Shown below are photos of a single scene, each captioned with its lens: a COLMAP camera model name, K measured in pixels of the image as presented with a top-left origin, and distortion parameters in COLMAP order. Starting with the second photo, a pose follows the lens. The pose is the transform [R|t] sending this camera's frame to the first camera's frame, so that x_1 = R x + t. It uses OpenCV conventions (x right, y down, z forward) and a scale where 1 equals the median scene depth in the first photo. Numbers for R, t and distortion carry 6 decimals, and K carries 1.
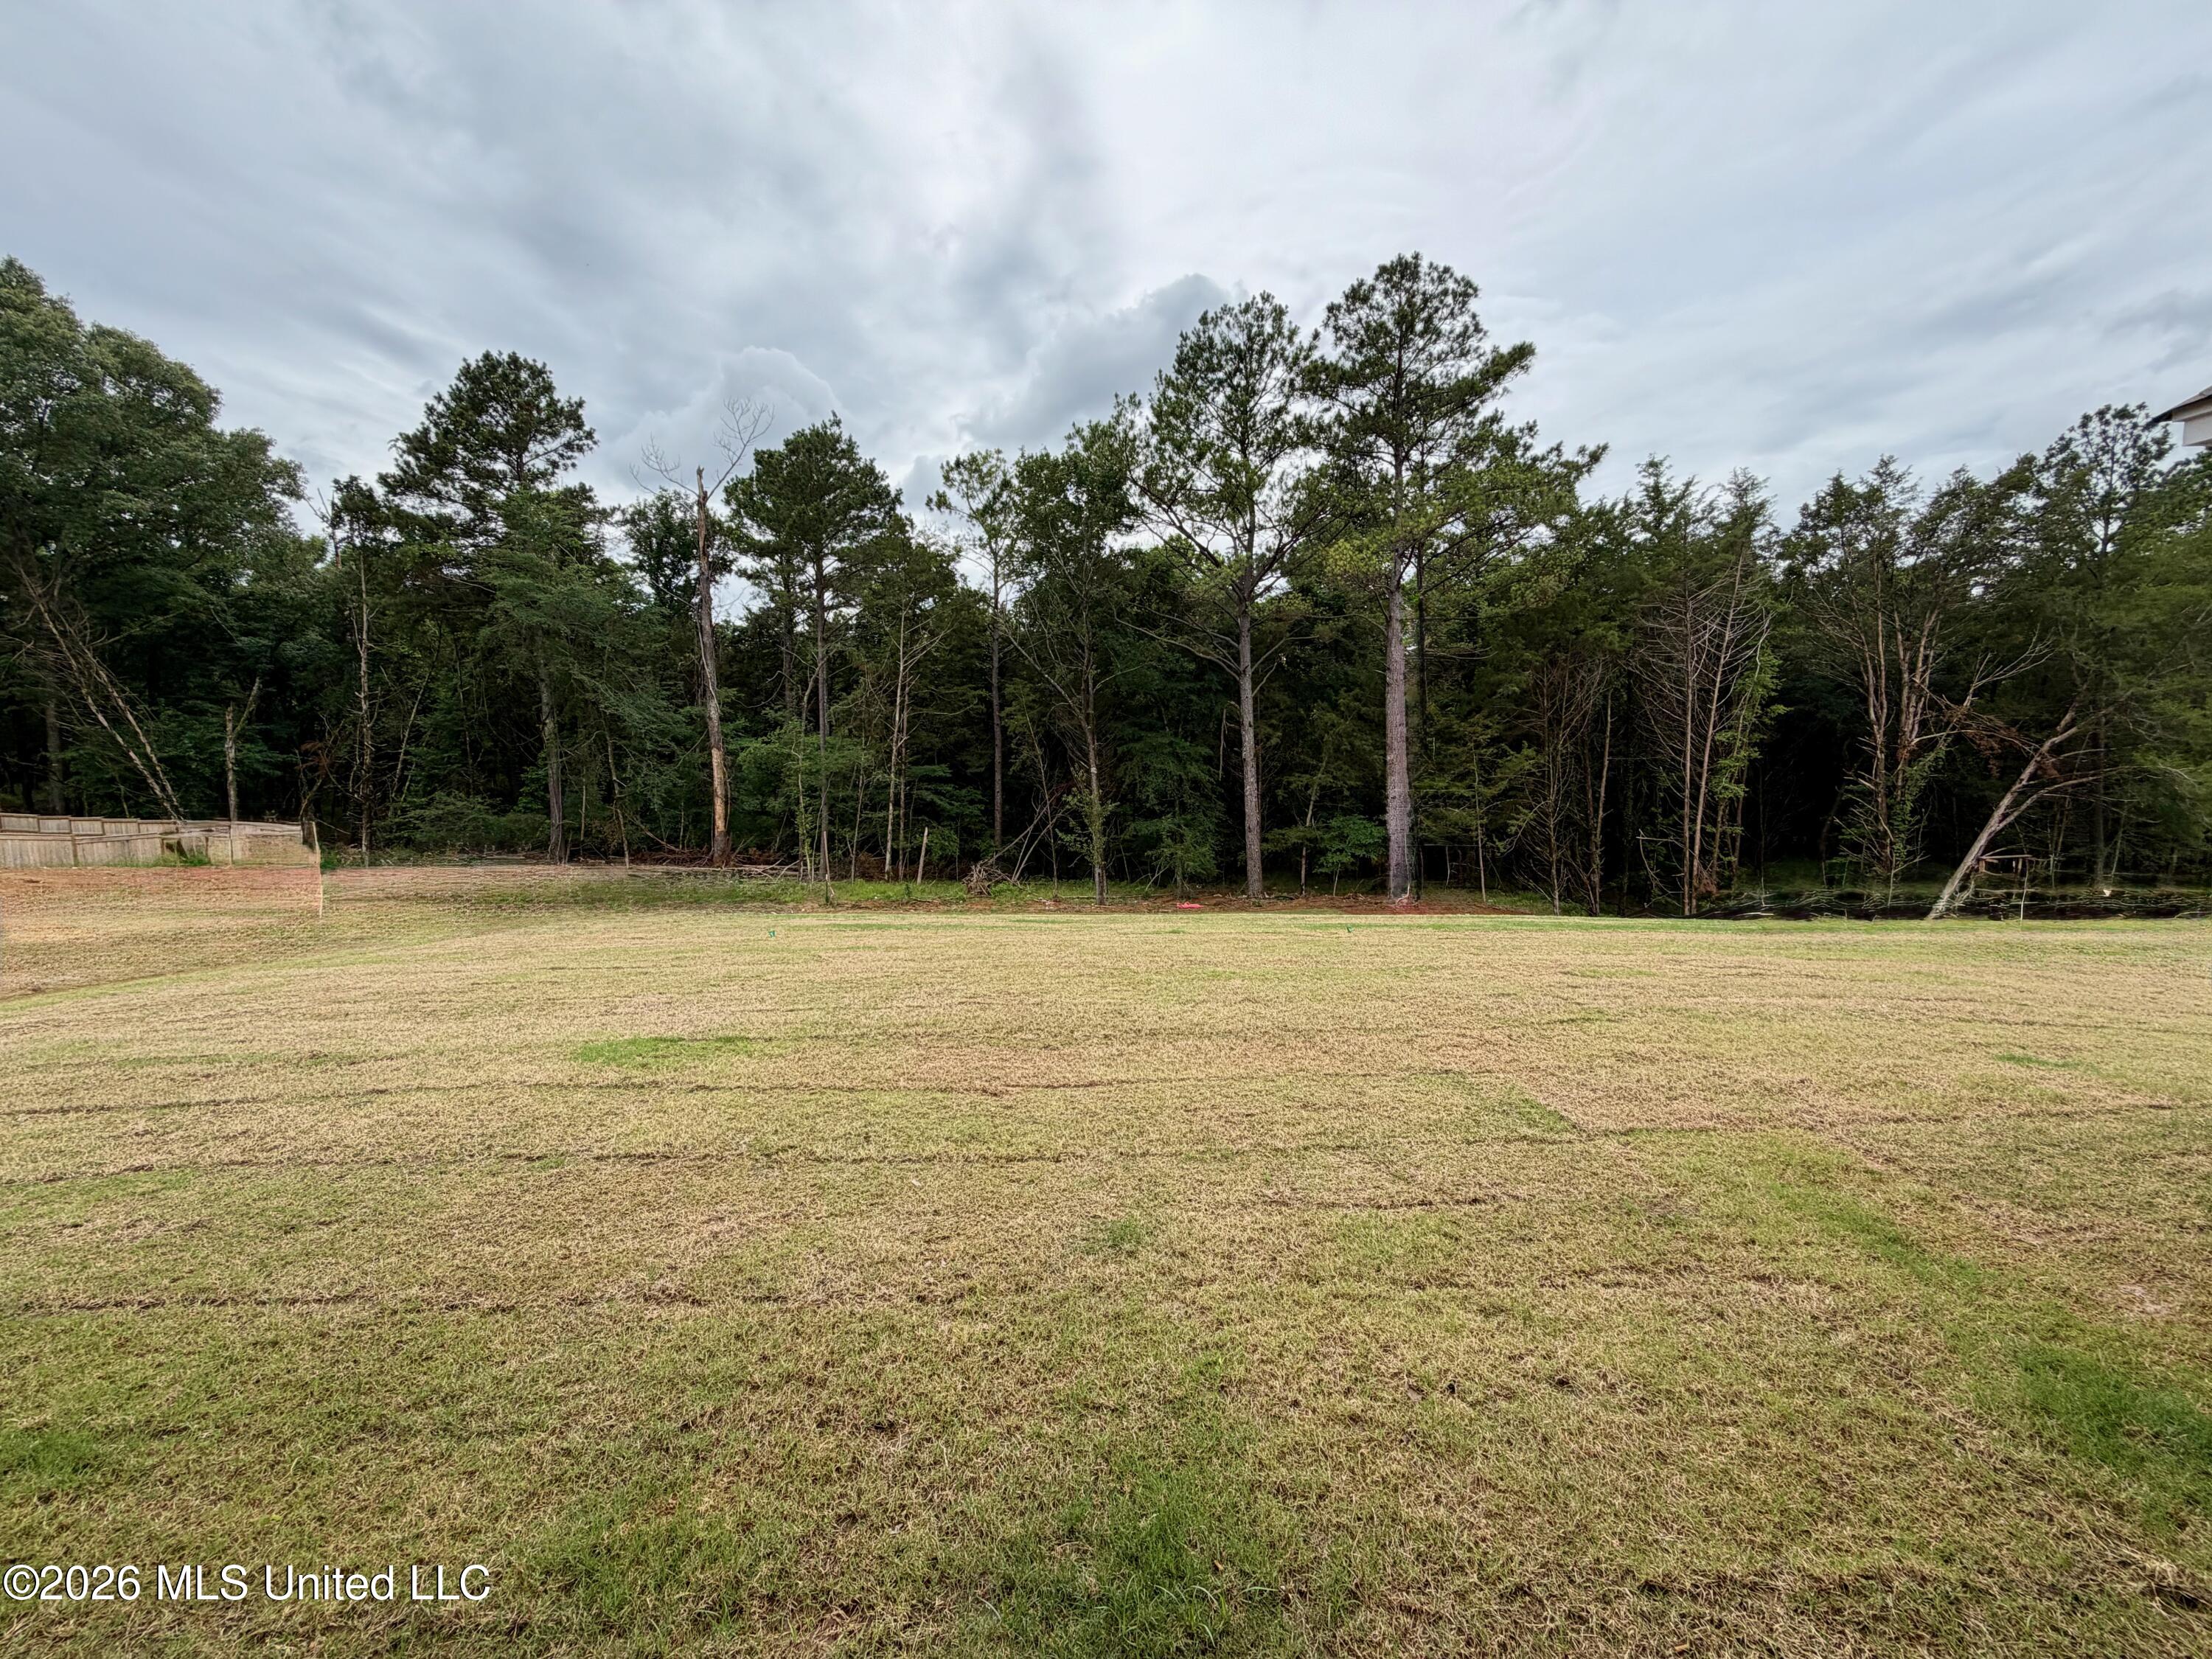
lens RADIAL K [[881.4, 0, 1103.4], [0, 881.4, 819.7], [0, 0, 1]] dist [0.000905, -0.000164]
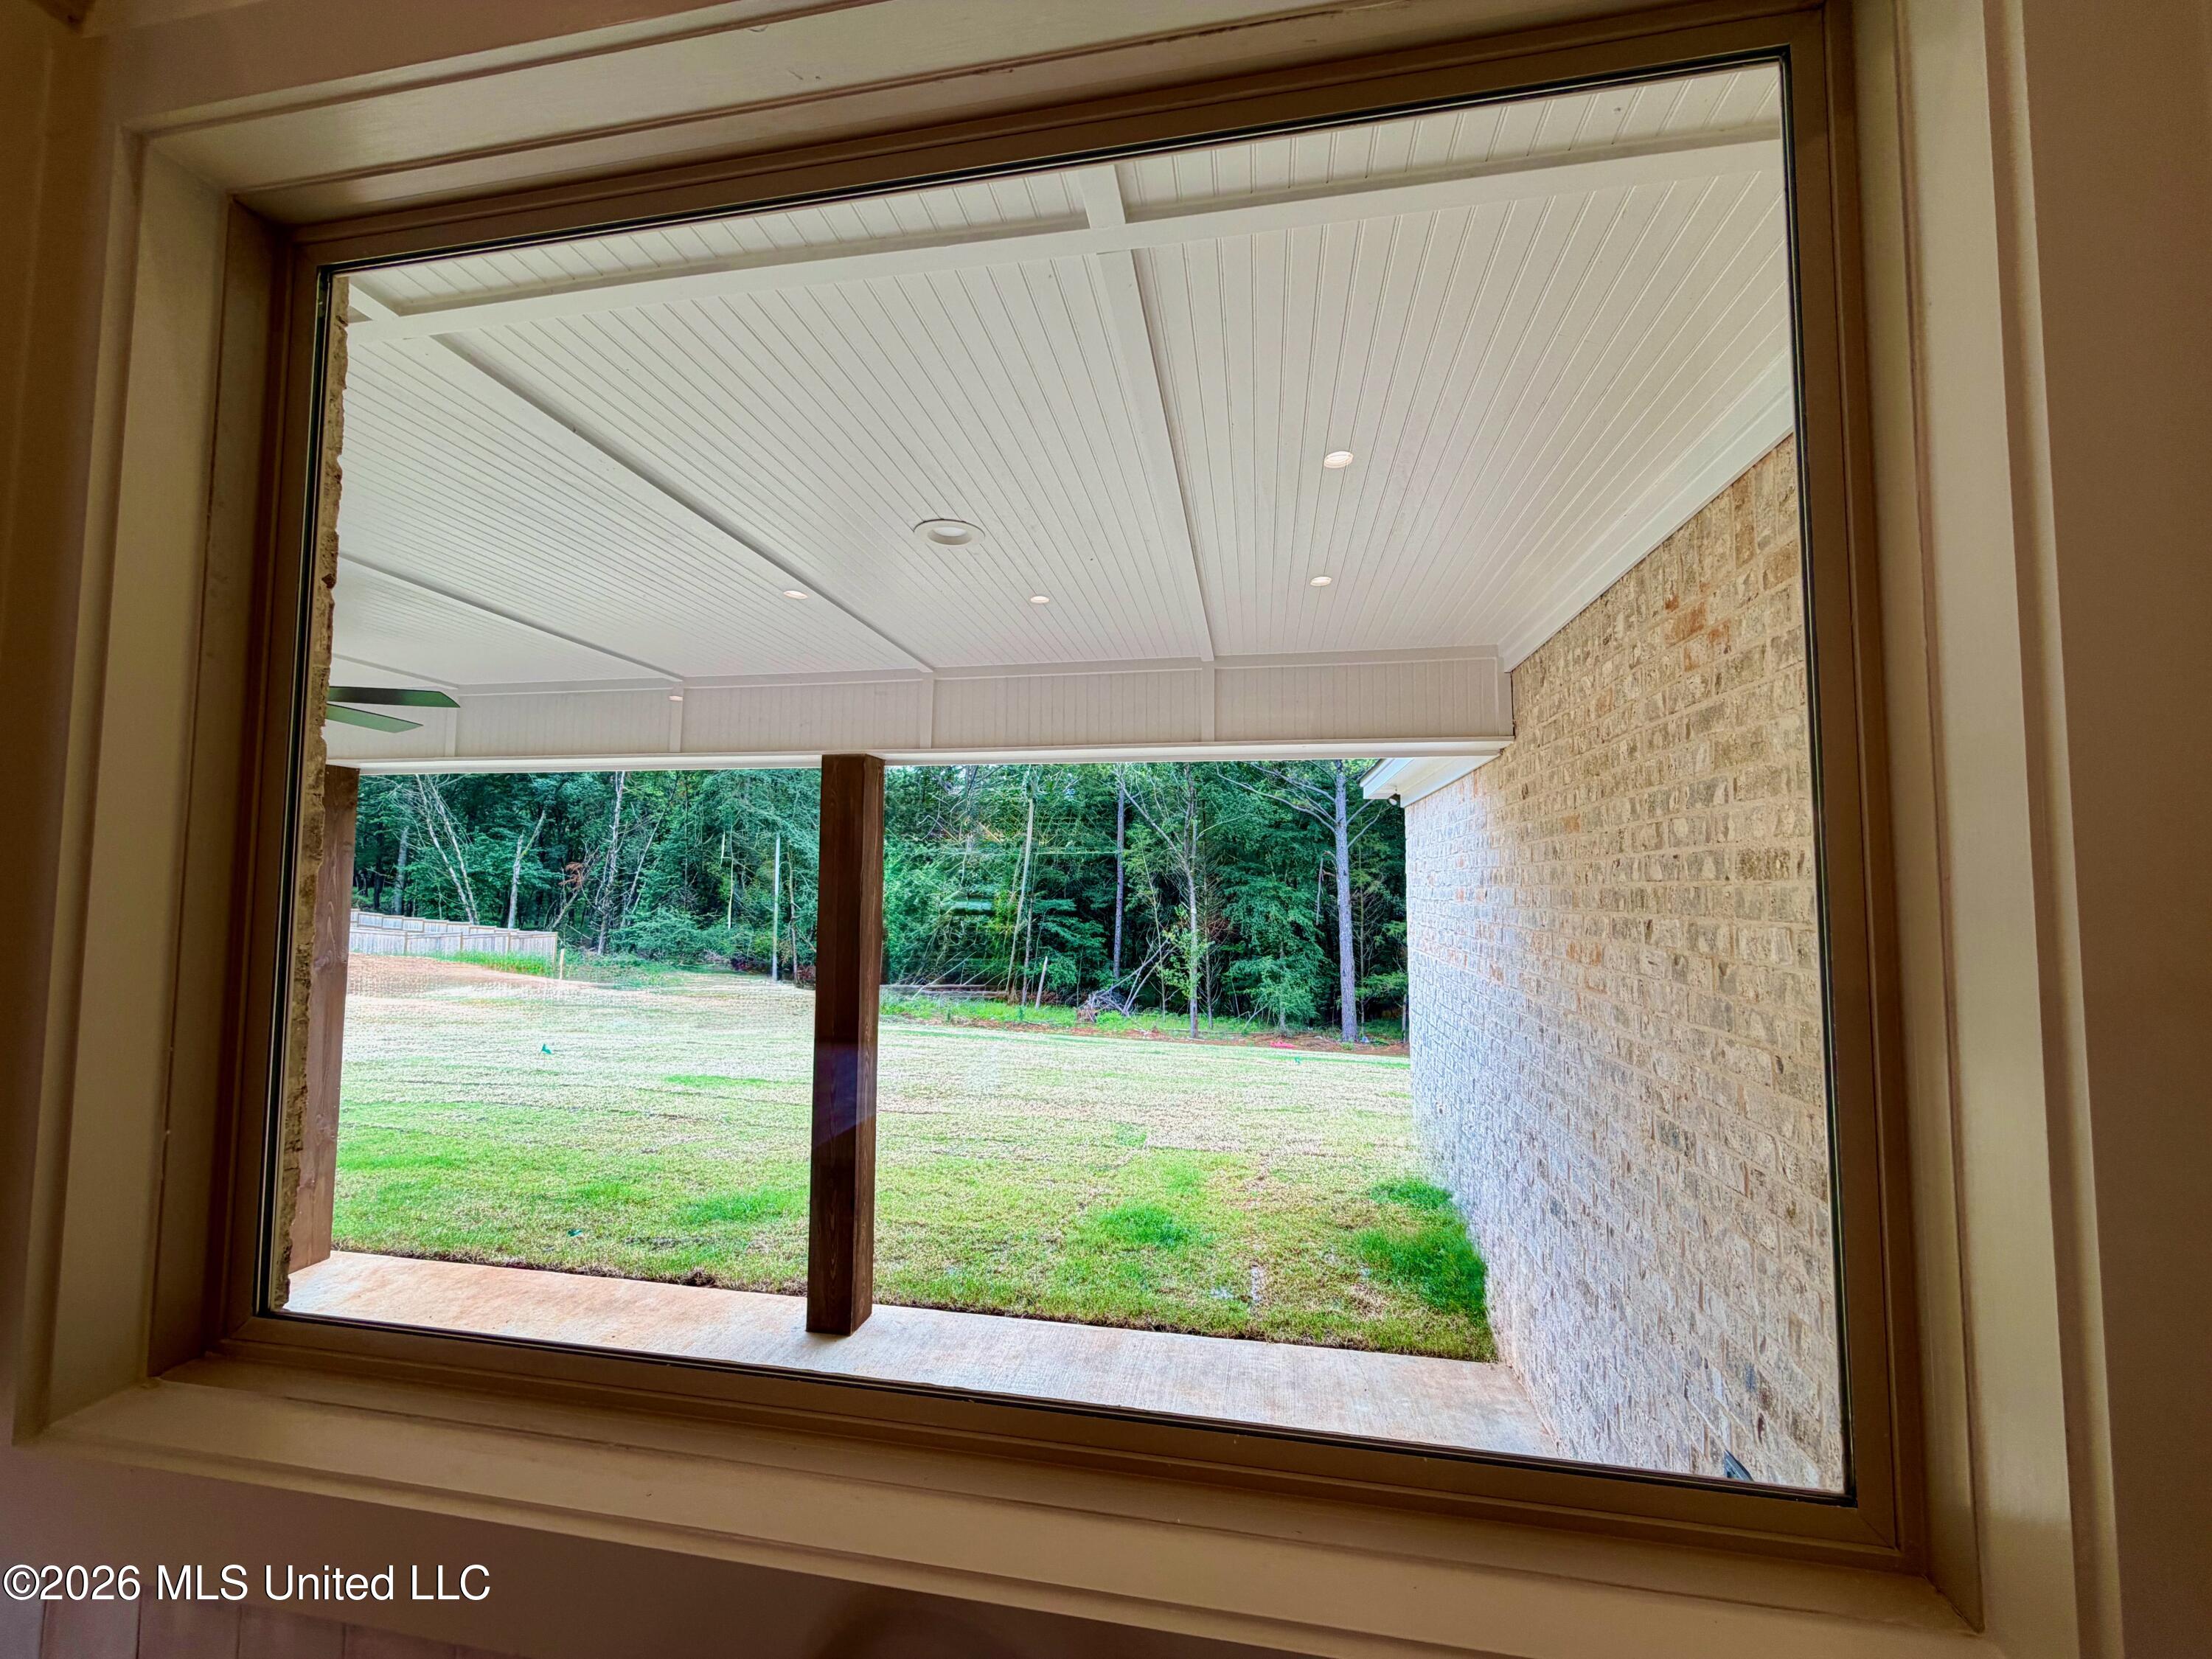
lens RADIAL K [[881.4, 0, 1102.5], [0, 881.4, 823.6], [0, 0, 1]] dist [0.000905, -0.000164]
pose [[0.981161, 0.018896, -0.192264, 0.075453], [-0.046696, 0.988893, -0.141105, -0.003475], [0.187462, 0.147425, 0.971146, -0.079919]]
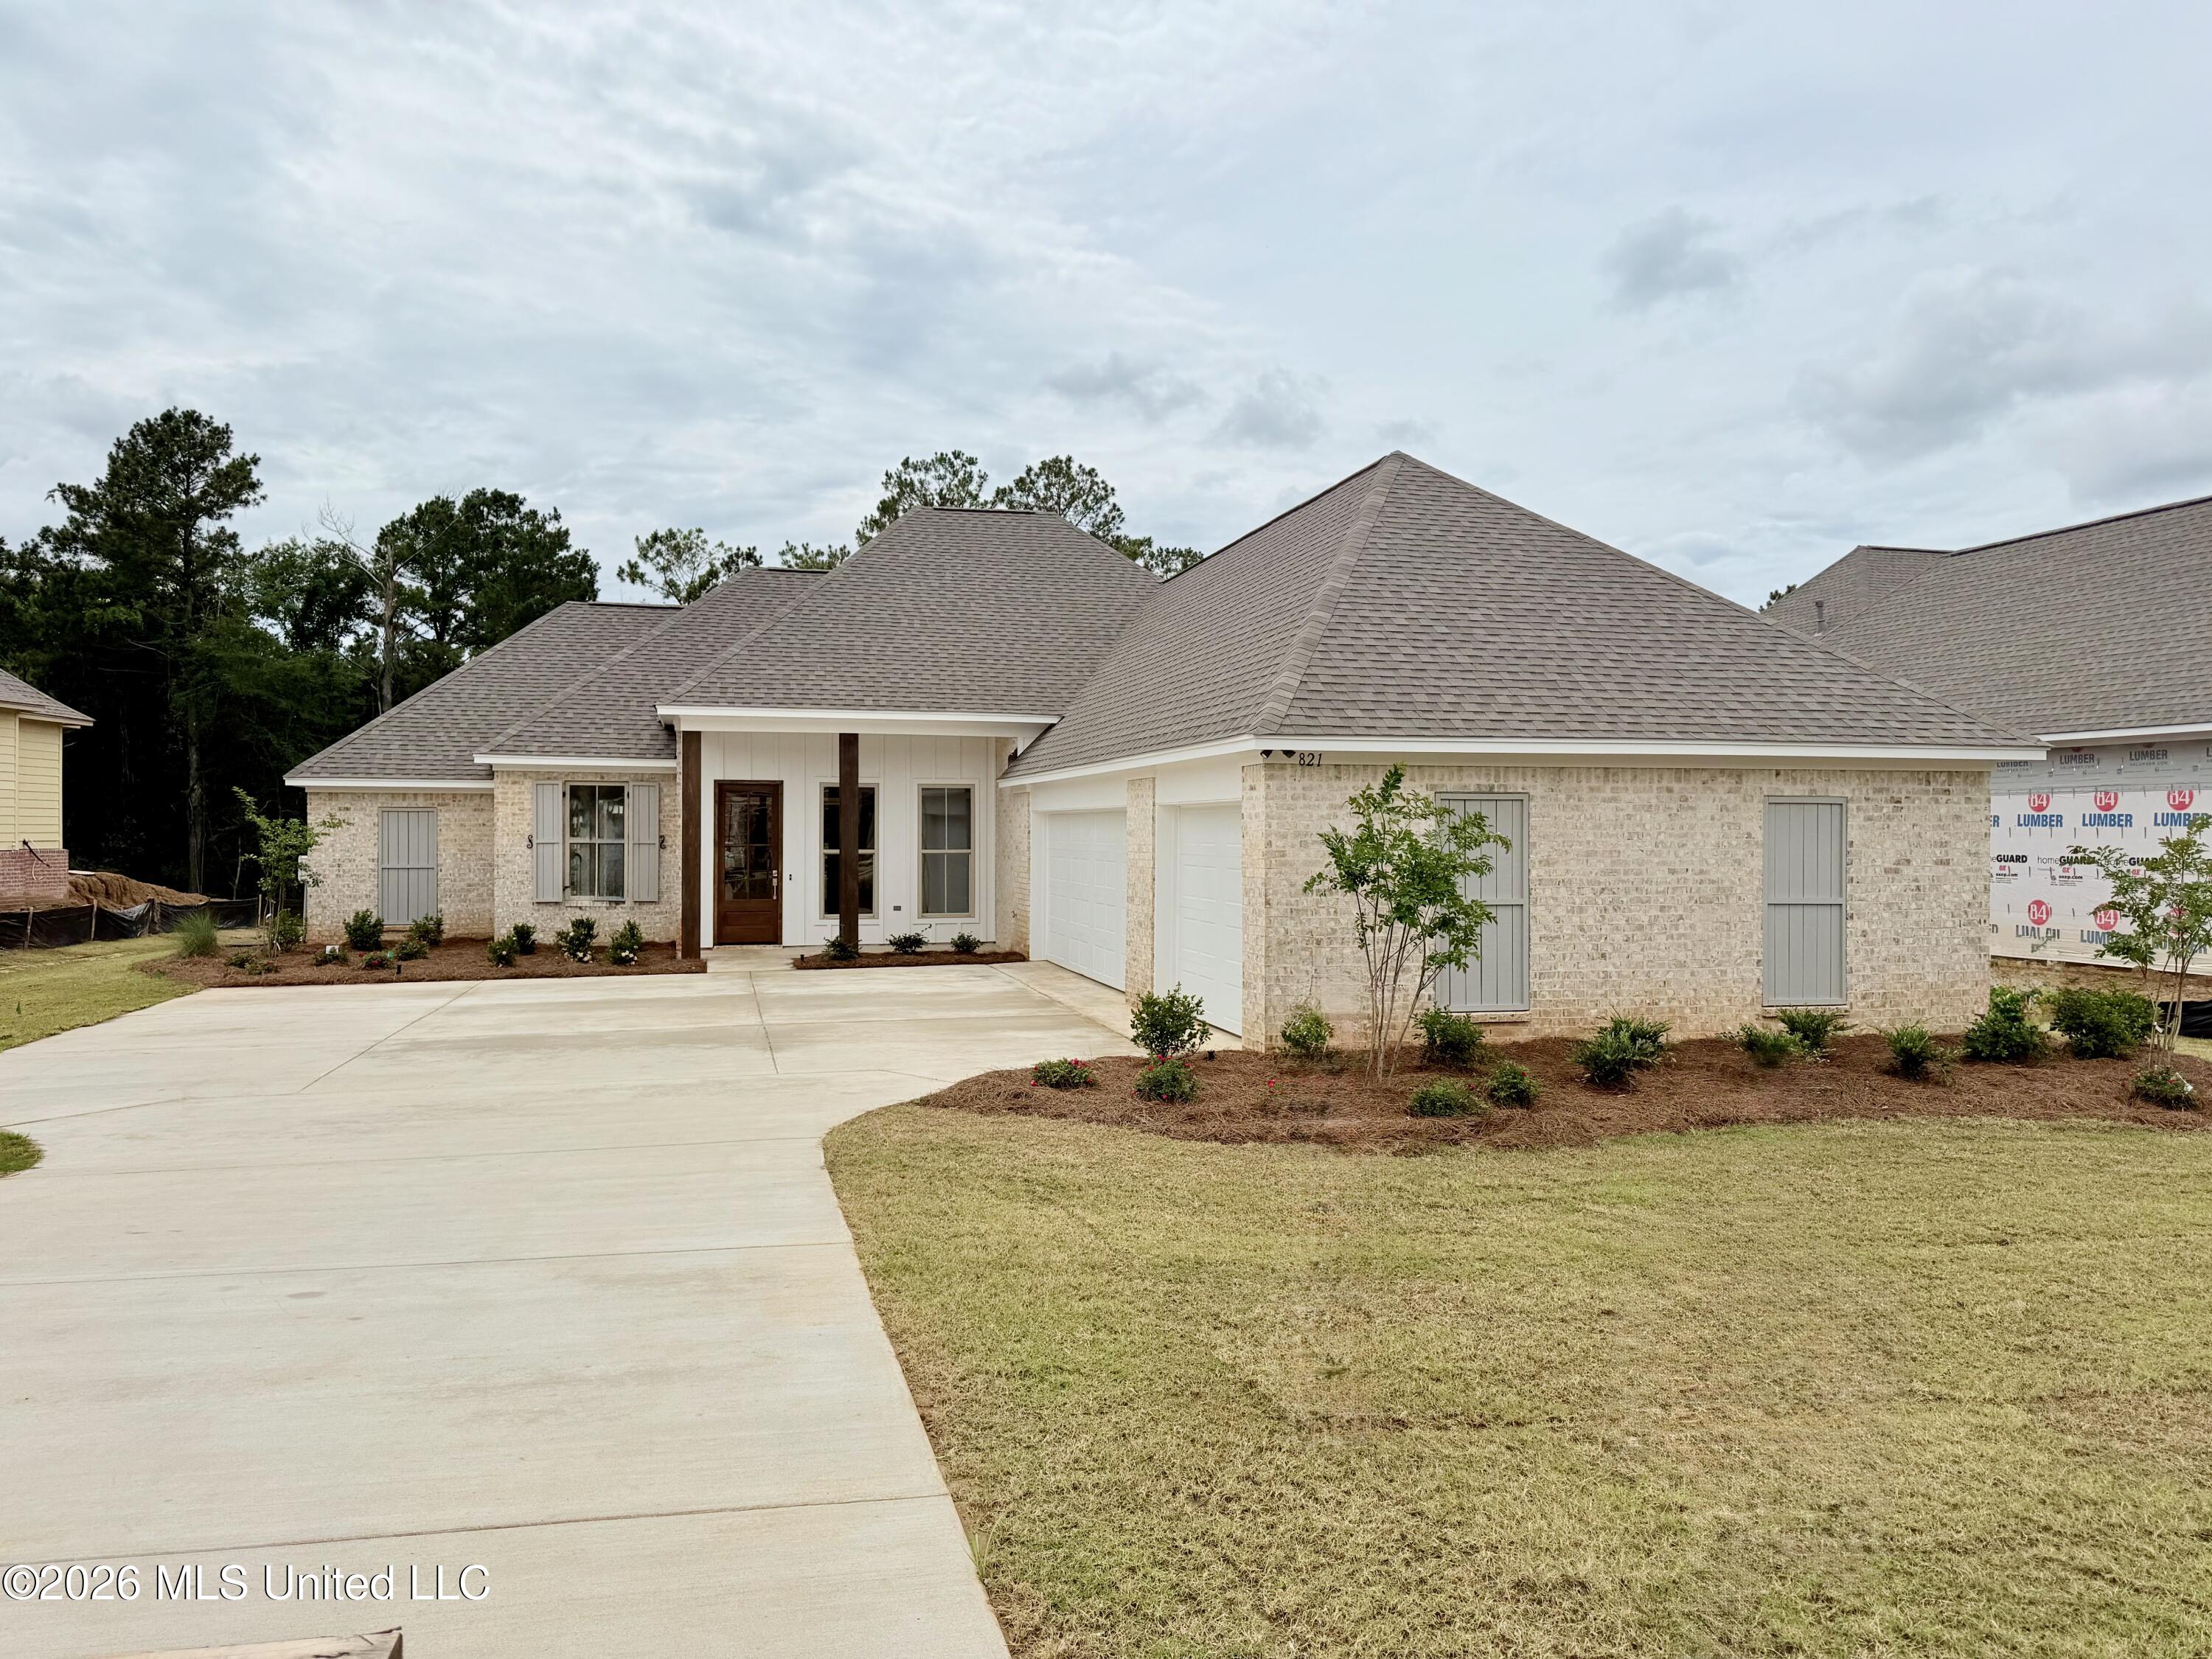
lens RADIAL K [[1588.9, 0, 1081.6], [0, 1588.9, 776.7], [0, 0, 1]] dist [0.041501, -0.049705]
pose [[0.975267, 0.034994, 0.218242, -0.076662], [-0.010543, 0.993628, -0.112212, 0.054092], [-0.220778, 0.107136, 0.969422, -0.774172]]
